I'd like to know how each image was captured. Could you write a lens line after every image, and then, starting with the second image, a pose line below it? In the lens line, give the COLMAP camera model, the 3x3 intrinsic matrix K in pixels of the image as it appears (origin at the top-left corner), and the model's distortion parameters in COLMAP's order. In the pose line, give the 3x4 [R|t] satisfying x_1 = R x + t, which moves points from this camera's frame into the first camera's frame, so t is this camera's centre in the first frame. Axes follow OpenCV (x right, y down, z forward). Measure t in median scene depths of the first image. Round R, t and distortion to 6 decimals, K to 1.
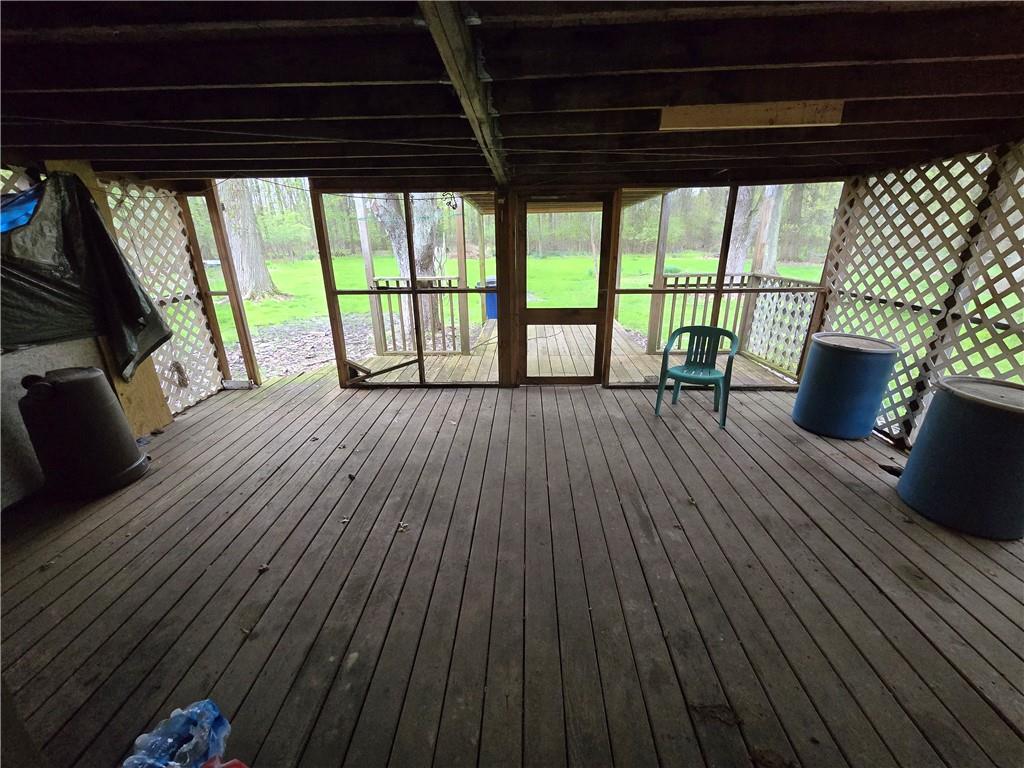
lens RADIAL K [[422.6, 0, 510.0], [0, 422.6, 381.1], [0, 0, 1]] dist [-0.007195, 0.001768]
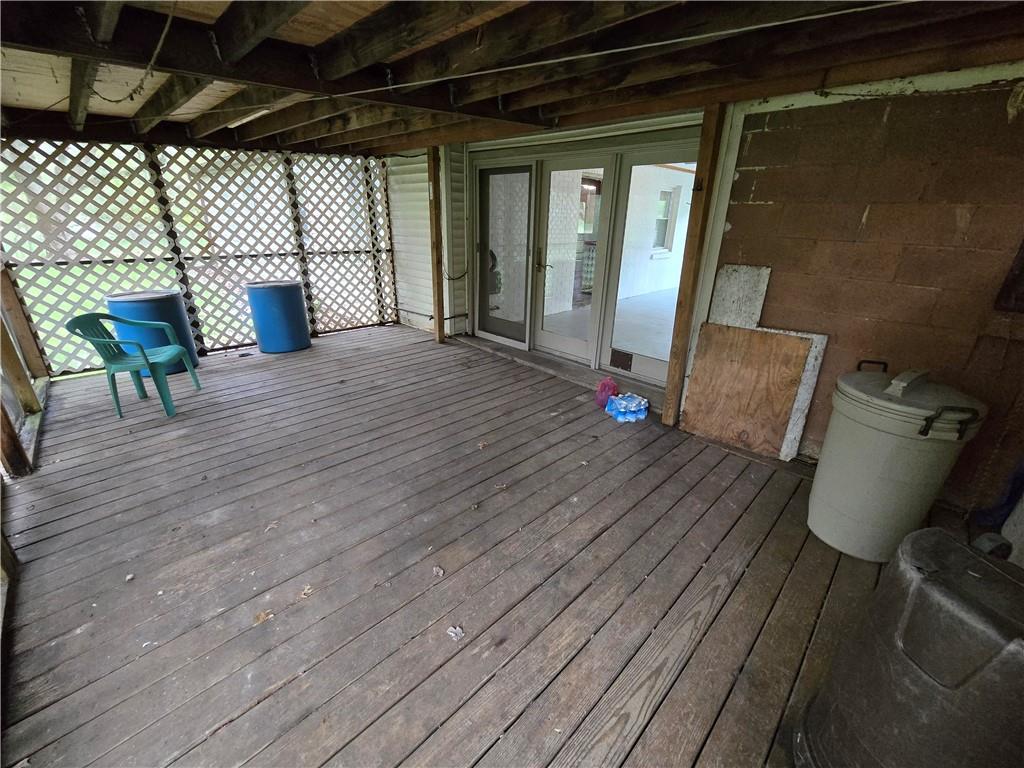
lens RADIAL K [[422.6, 0, 511.1], [0, 422.6, 382.4], [0, 0, 1]] dist [-0.007195, 0.001768]
pose [[-0.726759, -0.252033, 0.638984, -0.644274], [0.227724, 0.789238, 0.570303, -0.287918], [-0.648045, 0.559985, -0.516192, 0.911484]]
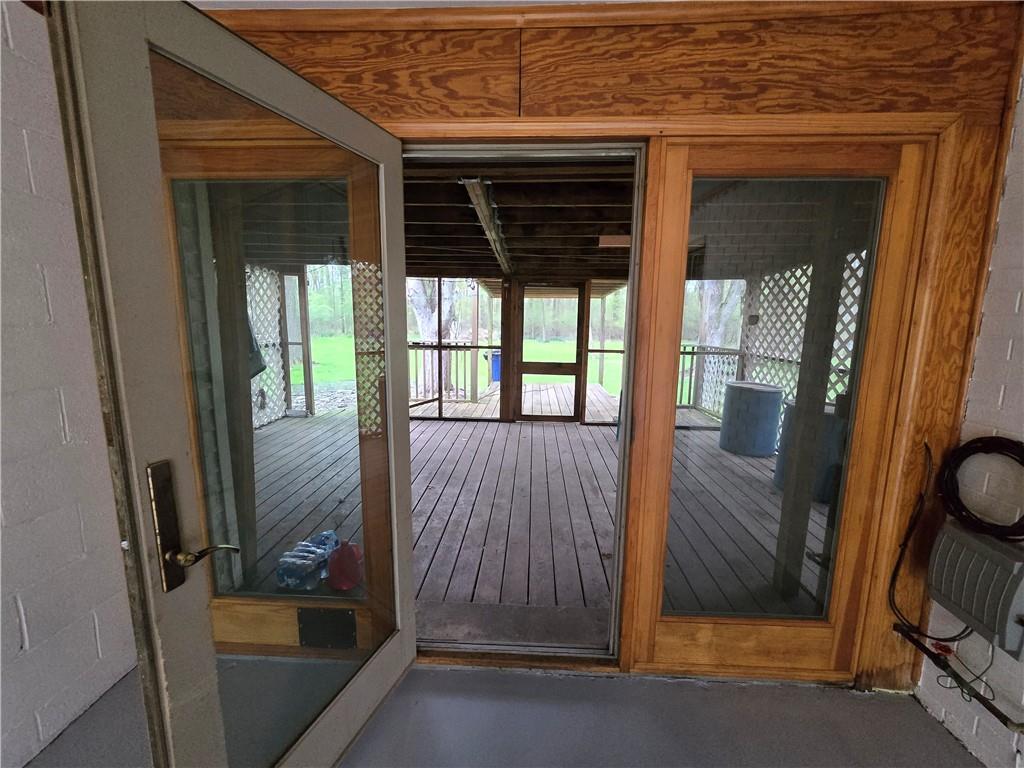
lens RADIAL K [[422.6, 0, 509.8], [0, 422.6, 380.4], [0, 0, 1]] dist [-0.007195, 0.001768]
pose [[0.999416, 0.032361, -0.010989, 0.016633], [-0.033882, 0.980263, -0.194772, 0.159796], [0.004469, 0.195030, 0.980787, -0.323992]]
